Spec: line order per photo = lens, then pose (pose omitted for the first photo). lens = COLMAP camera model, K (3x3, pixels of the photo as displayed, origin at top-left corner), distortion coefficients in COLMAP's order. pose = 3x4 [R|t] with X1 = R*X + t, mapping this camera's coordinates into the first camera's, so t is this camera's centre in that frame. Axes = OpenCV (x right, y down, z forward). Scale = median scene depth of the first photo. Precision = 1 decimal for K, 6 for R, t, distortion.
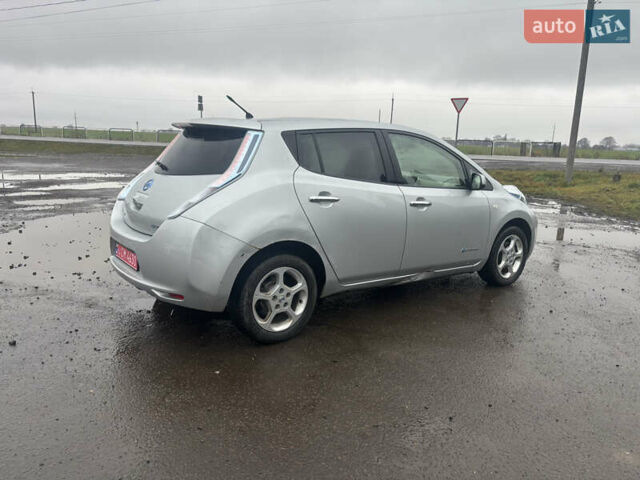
lens RADIAL K [[483.6, 0, 317.2], [0, 483.6, 239.7], [0, 0, 1]] dist [0.030443, -0.027475]
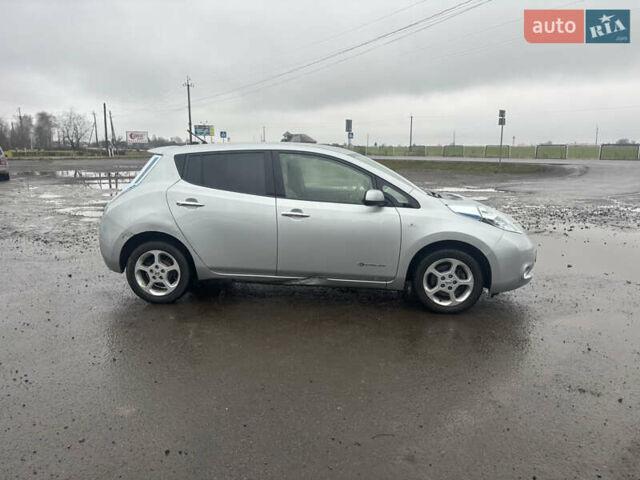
lens RADIAL K [[483.6, 0, 314.6], [0, 483.6, 237.3], [0, 0, 1]] dist [0.030443, -0.027475]
pose [[0.754149, 0.086078, -0.651037, 1.147798], [-0.109245, 0.994003, 0.004877, -0.036521], [0.647553, 0.067445, 0.759030, 0.211389]]
